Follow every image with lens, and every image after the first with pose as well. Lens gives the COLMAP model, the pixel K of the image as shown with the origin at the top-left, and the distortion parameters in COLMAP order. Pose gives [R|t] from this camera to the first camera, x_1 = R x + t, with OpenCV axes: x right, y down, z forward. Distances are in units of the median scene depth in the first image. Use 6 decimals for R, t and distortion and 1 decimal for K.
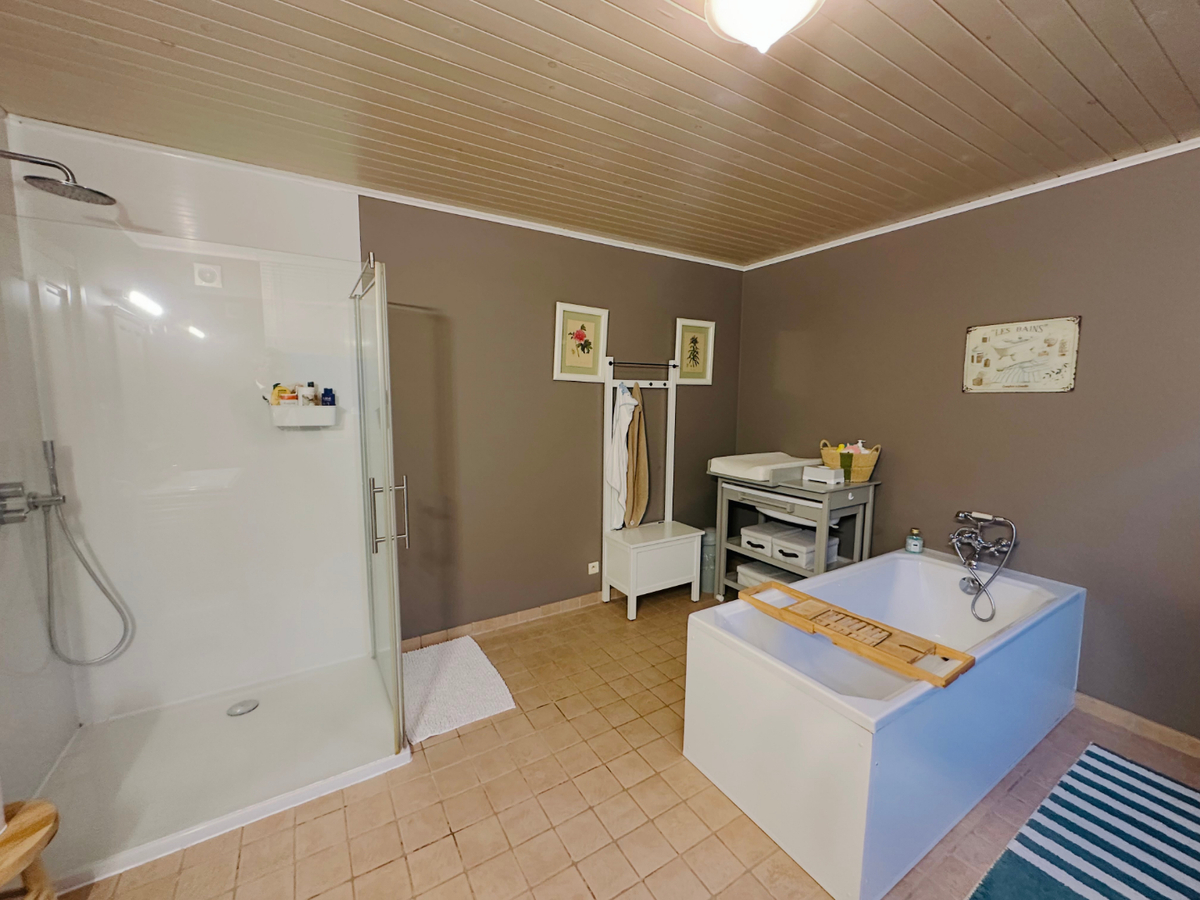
lens RADIAL K [[479.6, 0, 598.2], [0, 479.6, 446.7], [0, 0, 1]] dist [-0.002575, 0.000115]
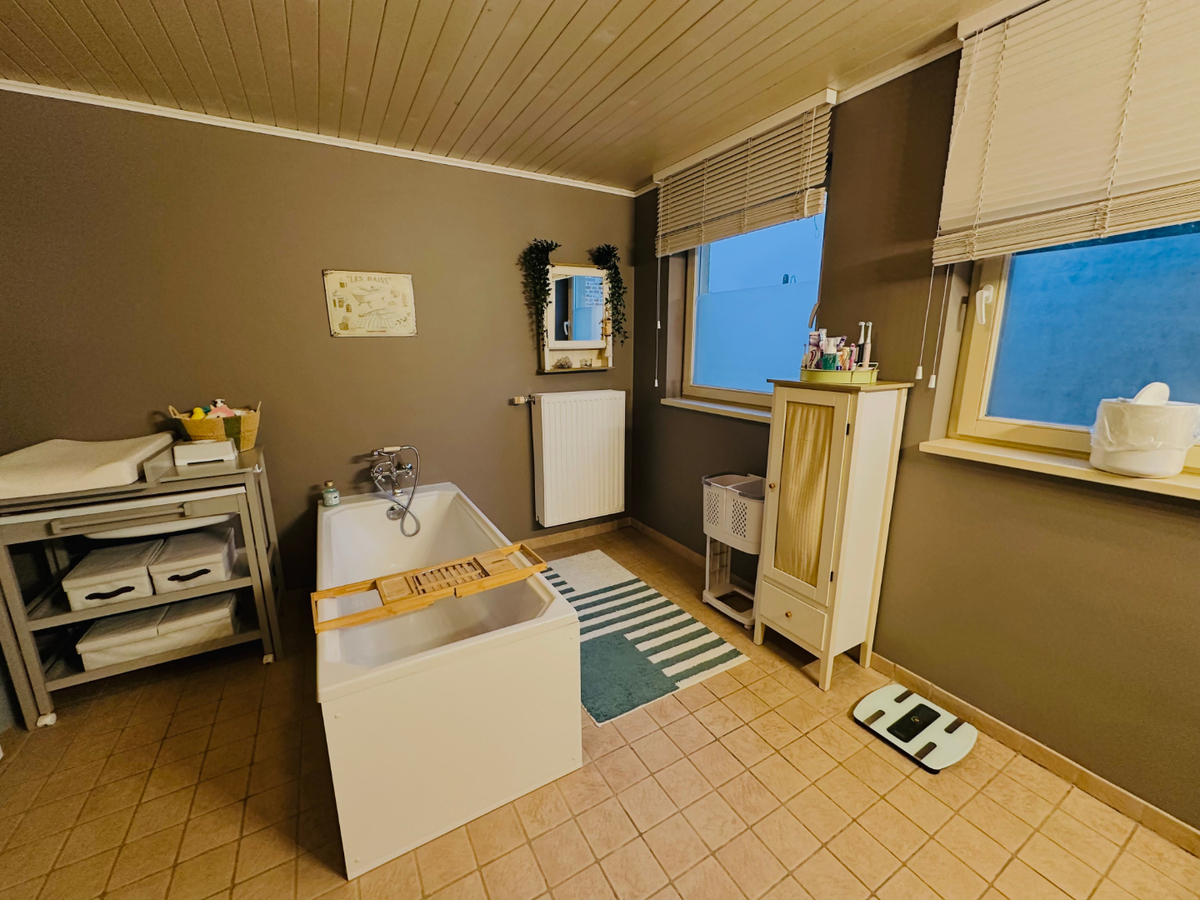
lens RADIAL K [[479.6, 0, 600.6], [0, 479.6, 449.4], [0, 0, 1]] dist [-0.002575, 0.000115]
pose [[0.029859, -0.226144, 0.973636, -0.257860], [0.114962, 0.968383, 0.221399, -0.043765], [-0.992921, 0.105321, 0.054913, 0.421438]]
